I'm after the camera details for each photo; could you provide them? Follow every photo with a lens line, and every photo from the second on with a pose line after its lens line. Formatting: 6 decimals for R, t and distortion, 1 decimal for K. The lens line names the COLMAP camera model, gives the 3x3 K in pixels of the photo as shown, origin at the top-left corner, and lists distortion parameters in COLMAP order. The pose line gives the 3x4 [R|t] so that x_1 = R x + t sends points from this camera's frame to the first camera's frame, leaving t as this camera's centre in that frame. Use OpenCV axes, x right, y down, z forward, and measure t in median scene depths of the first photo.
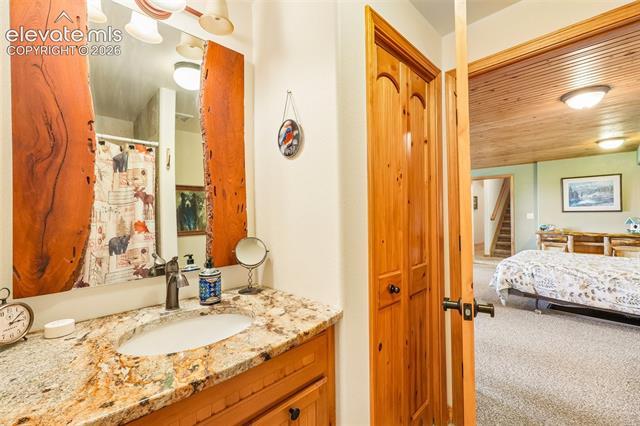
lens RADIAL K [[278.6, 0, 317.6], [0, 278.6, 212.2], [0, 0, 1]] dist [-0.000754, -0.000029]
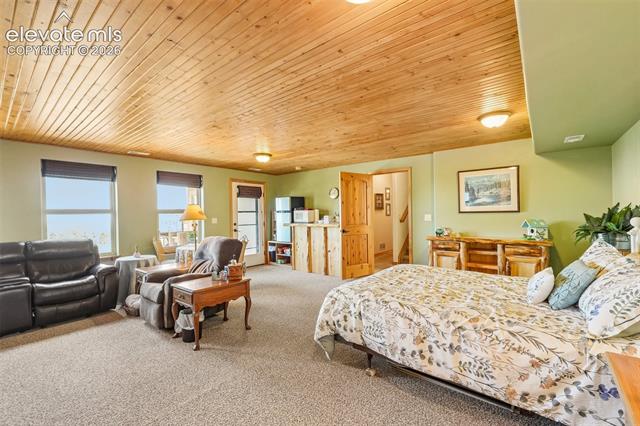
lens RADIAL K [[278.6, 0, 321.4], [0, 278.6, 214.8], [0, 0, 1]] dist [-0.000754, -0.000029]
pose [[0.991112, -0.002487, 0.133008, 0.430072], [0.001482, 0.999970, 0.007653, -0.001830], [-0.133023, -0.007388, 0.991085, 0.283075]]
